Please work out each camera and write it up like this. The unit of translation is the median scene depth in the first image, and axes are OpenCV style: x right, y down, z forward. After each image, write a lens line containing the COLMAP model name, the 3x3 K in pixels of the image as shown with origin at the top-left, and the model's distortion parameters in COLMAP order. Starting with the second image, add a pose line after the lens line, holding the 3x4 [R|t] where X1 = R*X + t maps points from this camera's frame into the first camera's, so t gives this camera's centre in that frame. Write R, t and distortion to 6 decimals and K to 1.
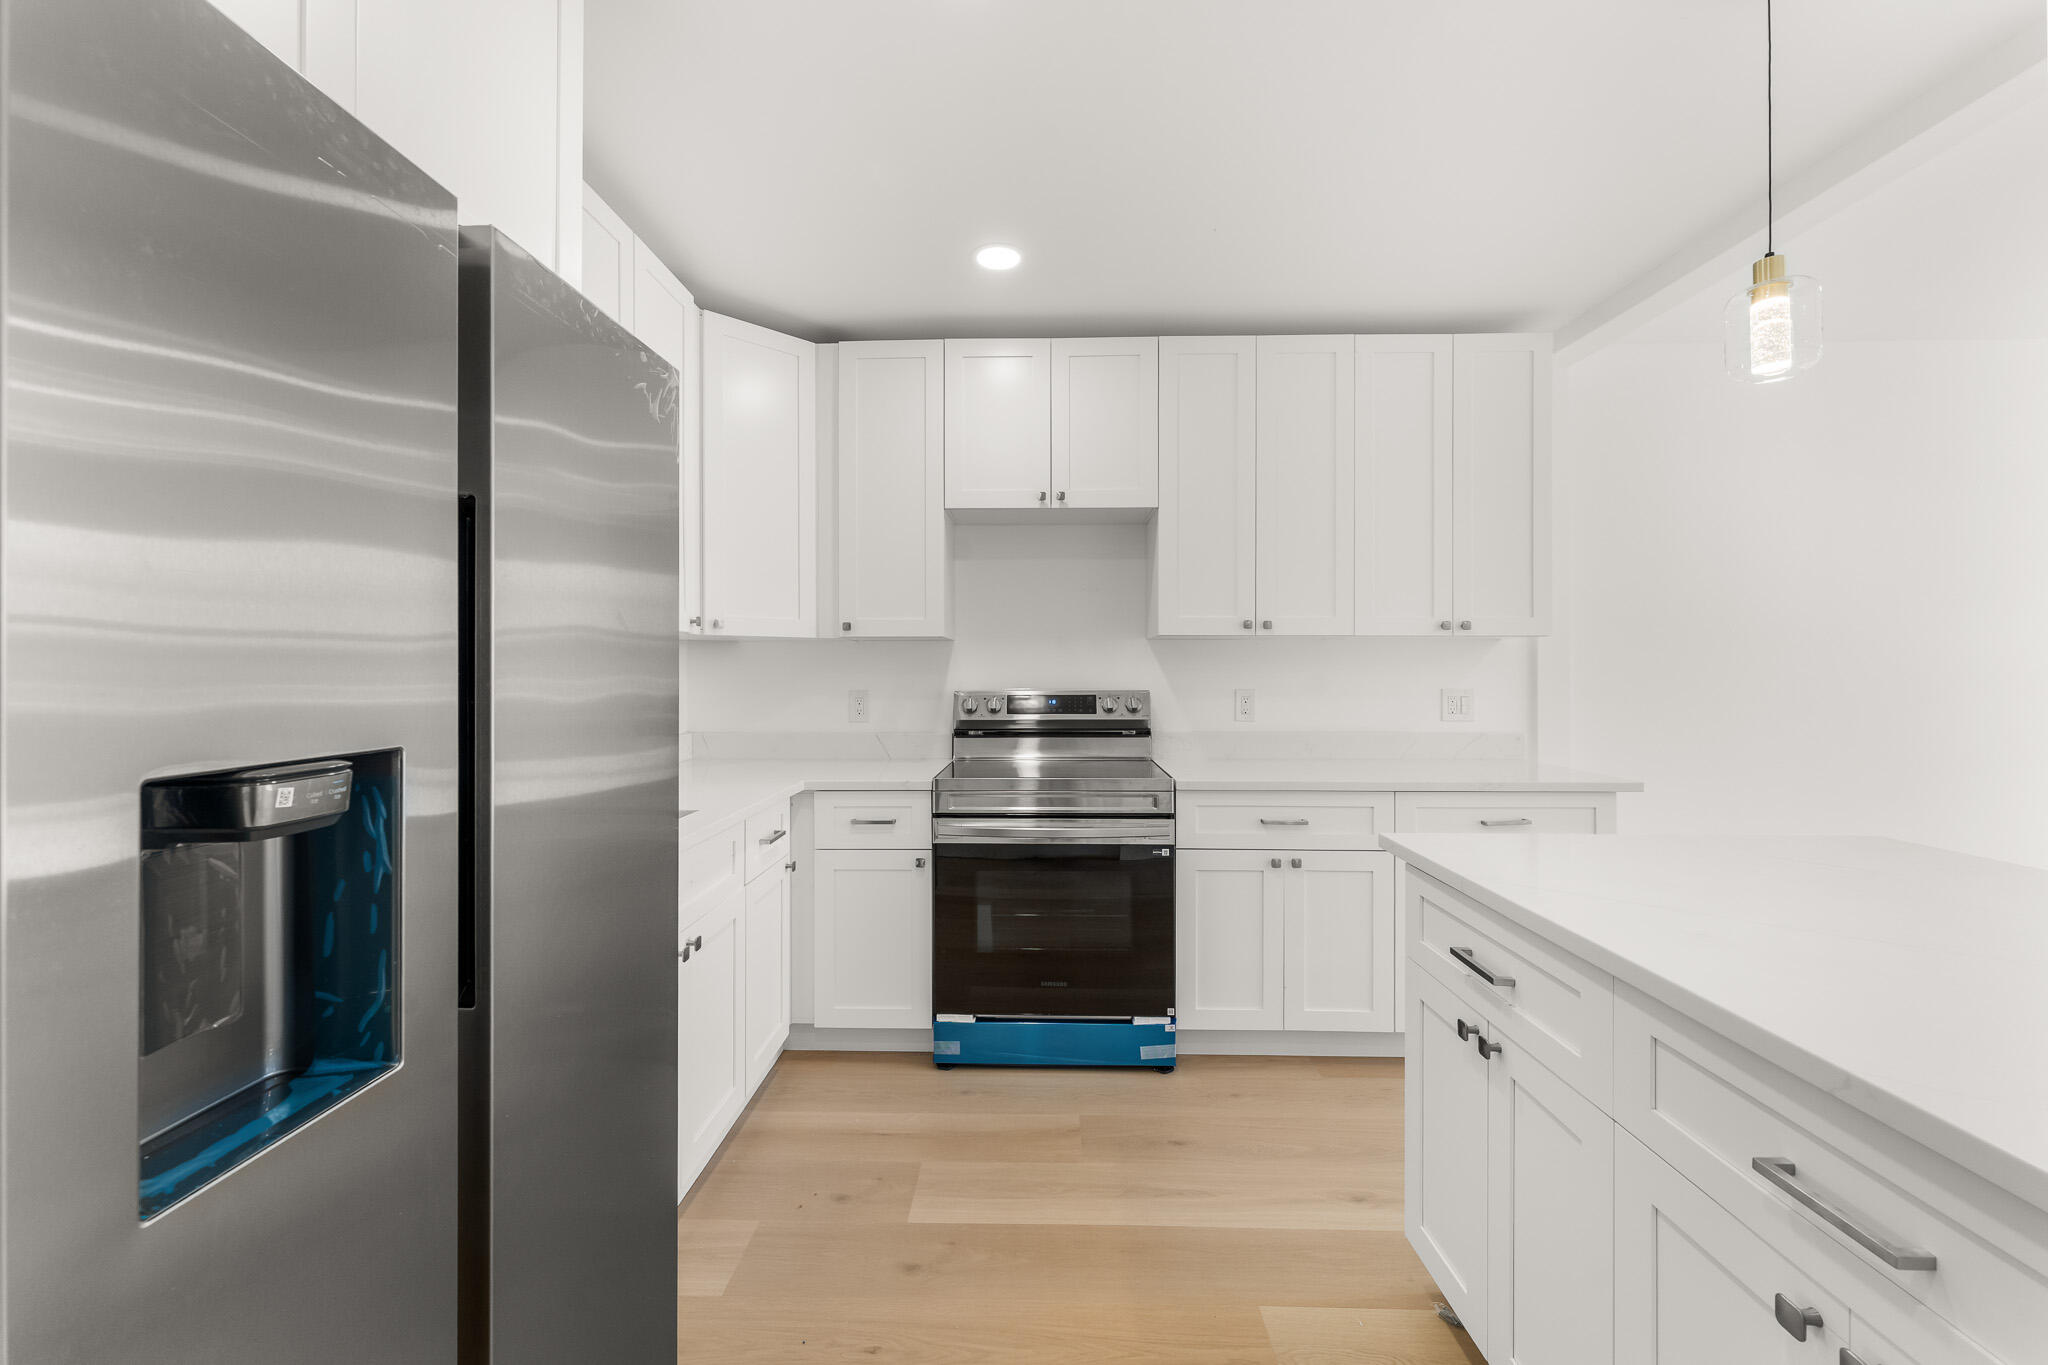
lens RADIAL K [[812.1, 0, 1026.2], [0, 812.1, 667.6], [0, 0, 1]] dist [-0.002108, -0.000486]
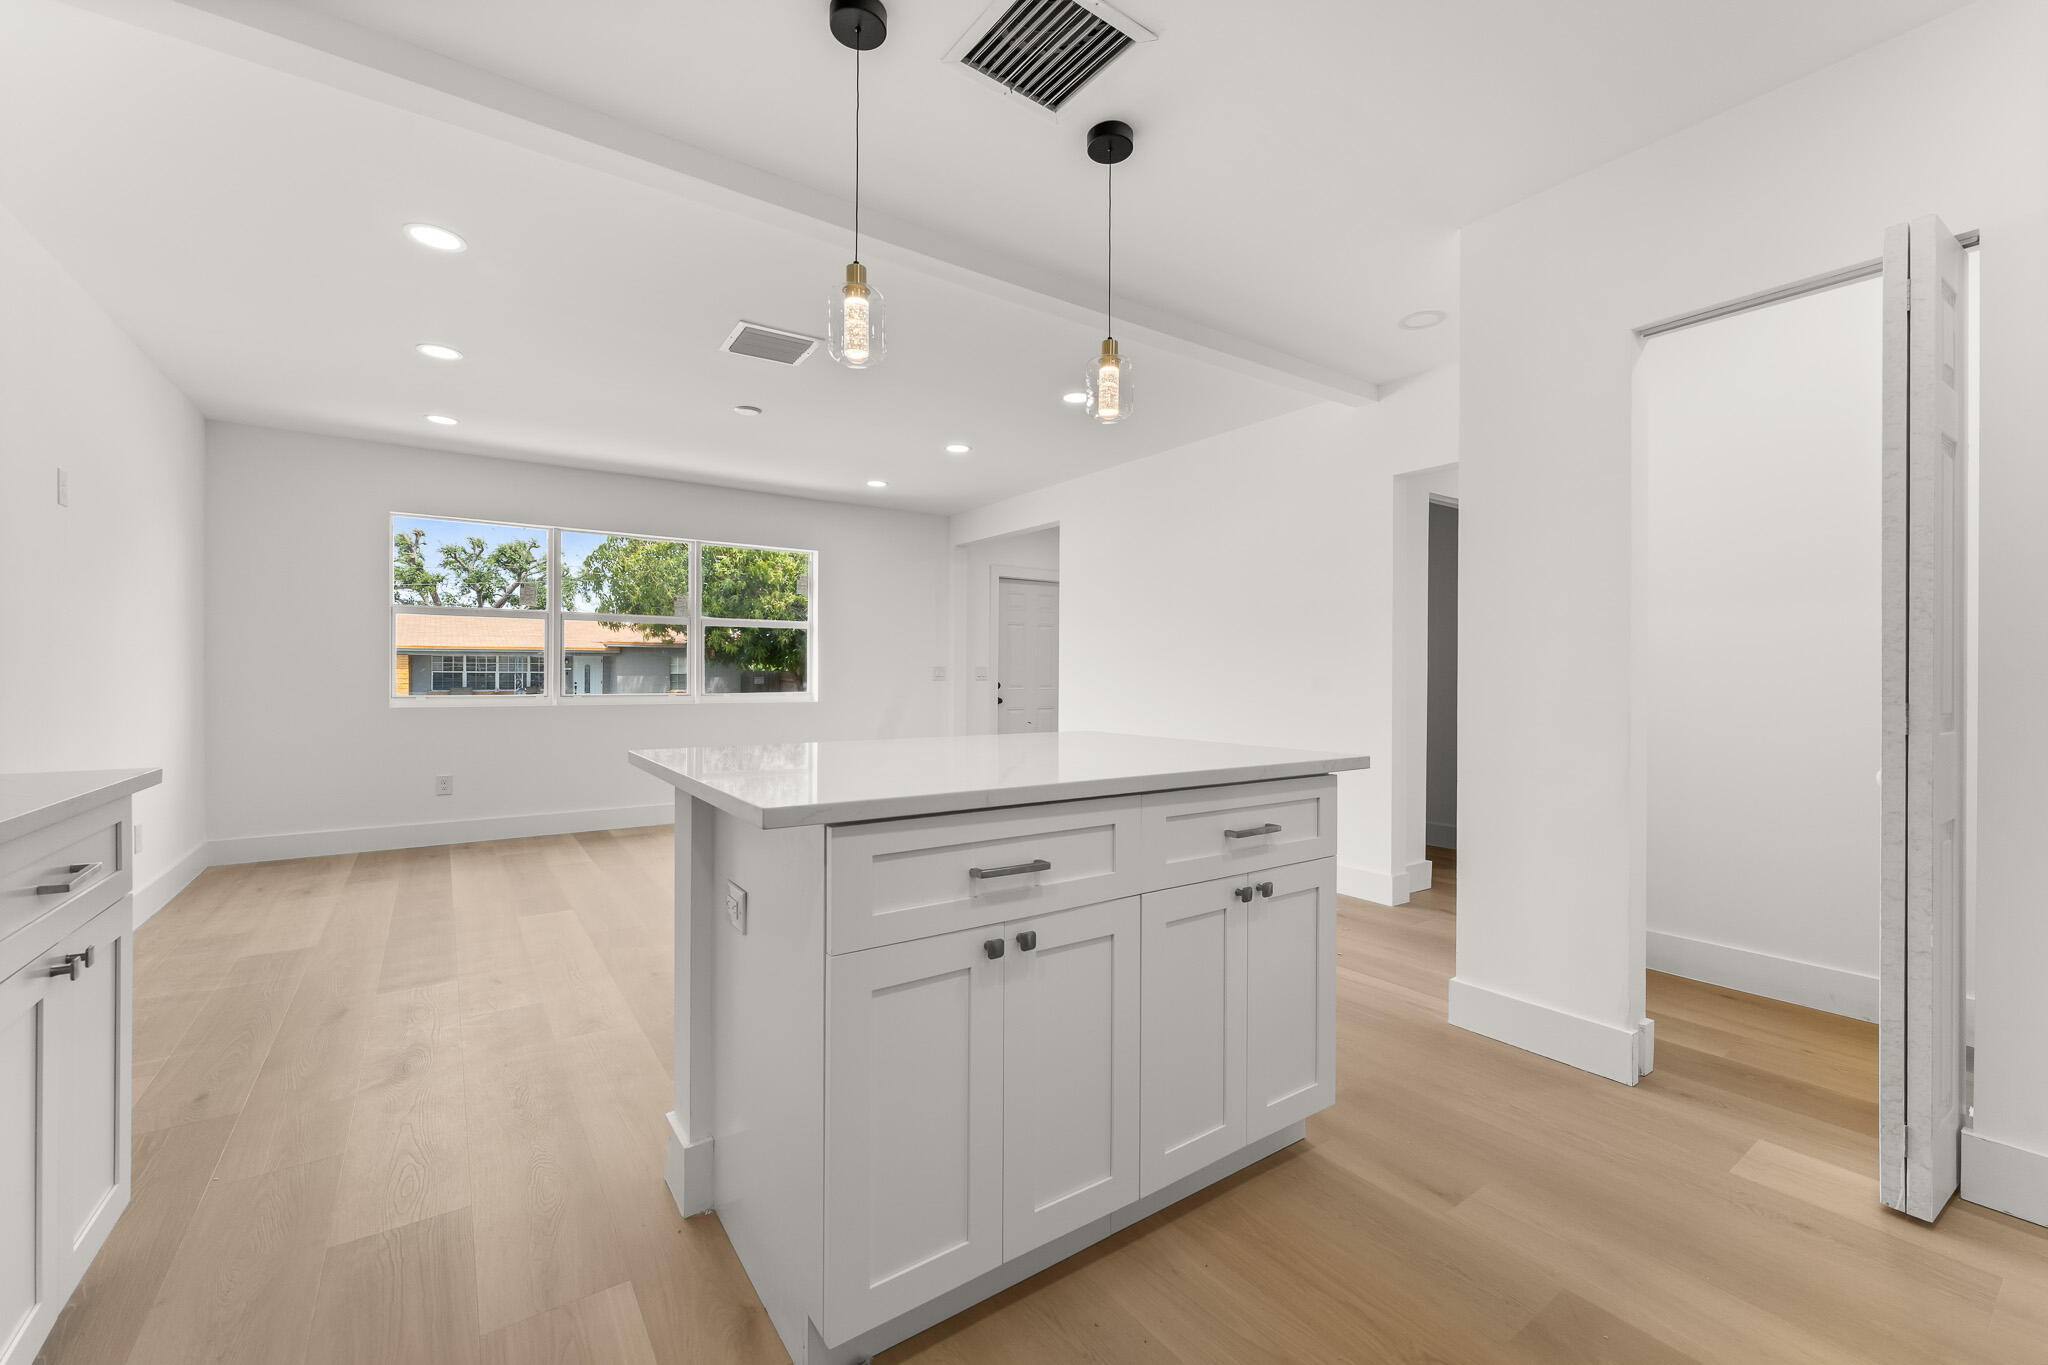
lens RADIAL K [[830.4, 0, 1014.1], [0, 830.4, 676.2], [0, 0, 1]] dist [-0.000840, -0.000386]
pose [[-0.588707, -0.001855, 0.808345, -0.139498], [-0.005321, 0.999985, -0.001580, 0.067378], [-0.808329, -0.005231, -0.588708, 0.825053]]
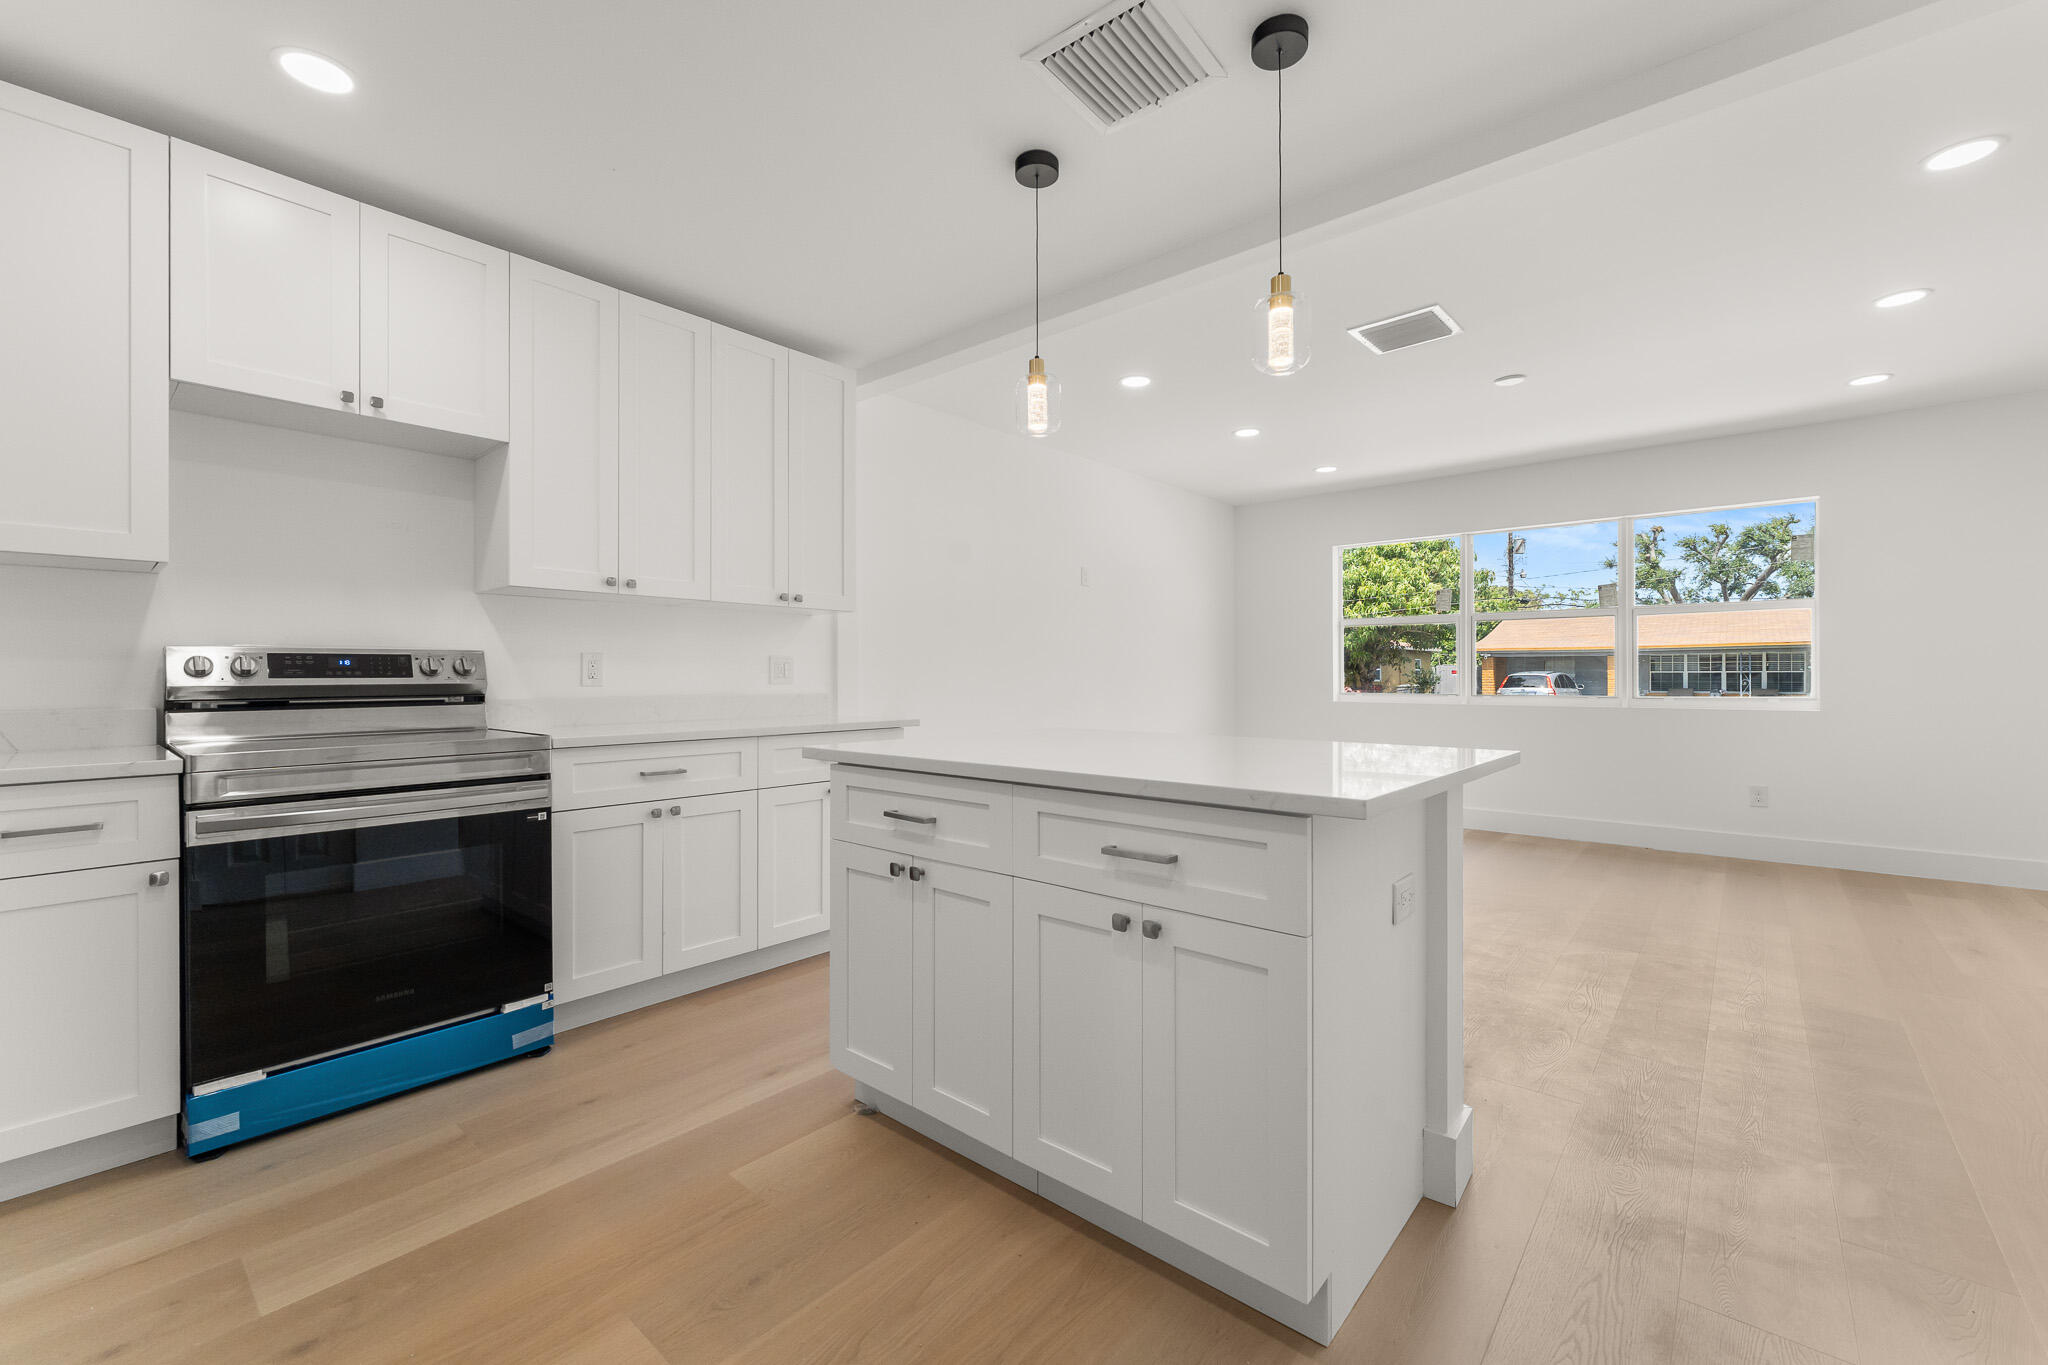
lens RADIAL K [[830.4, 0, 1014.1], [0, 830.4, 676.2], [0, 0, 1]] dist [-0.000840, -0.000386]
pose [[0.641020, -0.001586, 0.767522, -0.205294], [0.000379, 0.999998, 0.001750, 0.066289], [-0.767524, -0.000831, 0.641020, -0.015837]]
